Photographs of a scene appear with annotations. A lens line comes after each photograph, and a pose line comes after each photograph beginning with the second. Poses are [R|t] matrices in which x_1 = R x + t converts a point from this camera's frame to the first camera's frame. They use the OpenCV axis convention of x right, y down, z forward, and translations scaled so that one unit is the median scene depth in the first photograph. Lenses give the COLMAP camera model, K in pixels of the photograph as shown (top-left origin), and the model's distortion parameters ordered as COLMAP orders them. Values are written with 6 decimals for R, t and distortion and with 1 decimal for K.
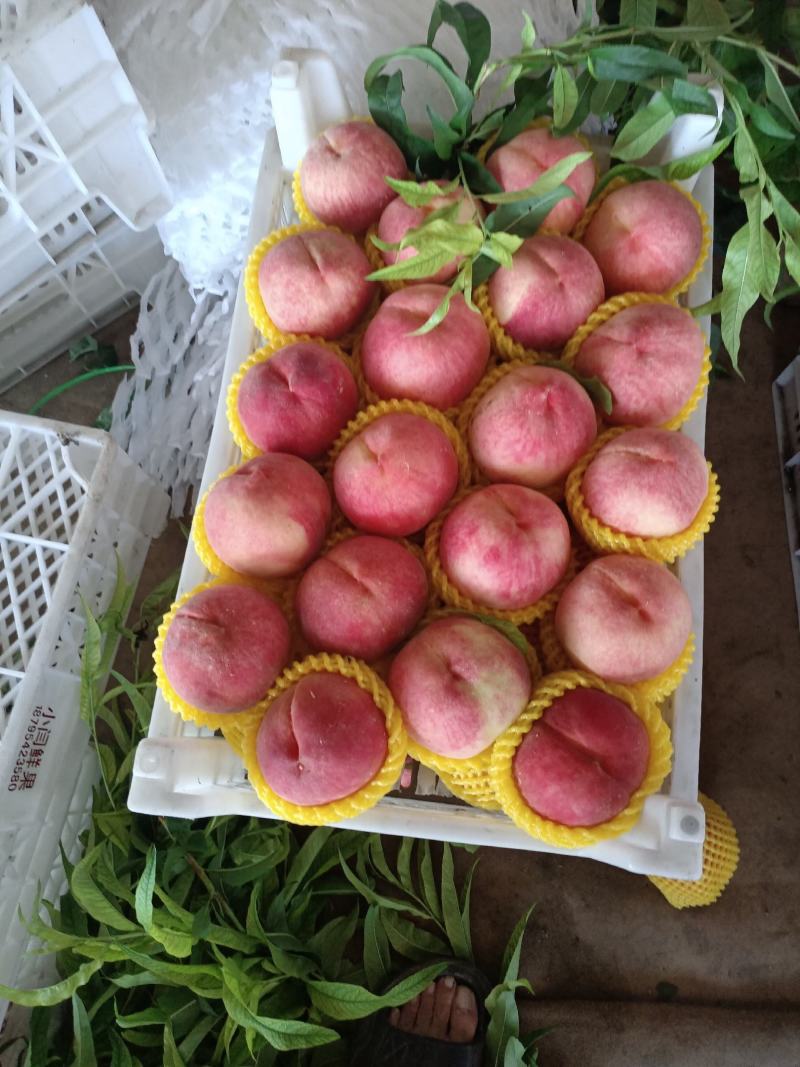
lens RADIAL K [[845.2, 0, 400.0], [0, 845.2, 533.5], [0, 0, 1]] dist [-0.045448, -0.009092]
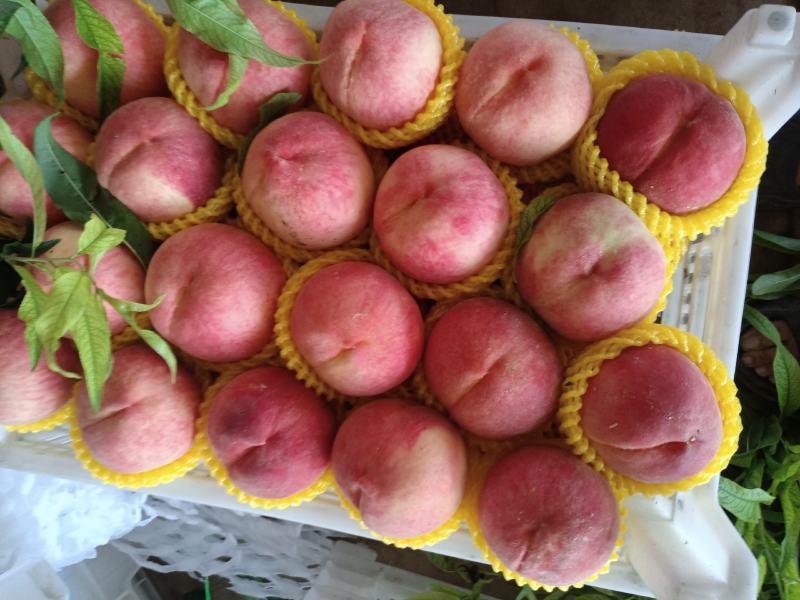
lens RADIAL K [[629.8, 0, 400.0], [0, 629.8, 300.0], [0, 0, 1]] dist [-0.070423, 0.068740]
pose [[0.026357, -0.998814, 0.040949, -0.000783], [0.990614, 0.031593, 0.132990, -0.122969], [-0.134126, 0.037060, 0.990271, 0.323643]]
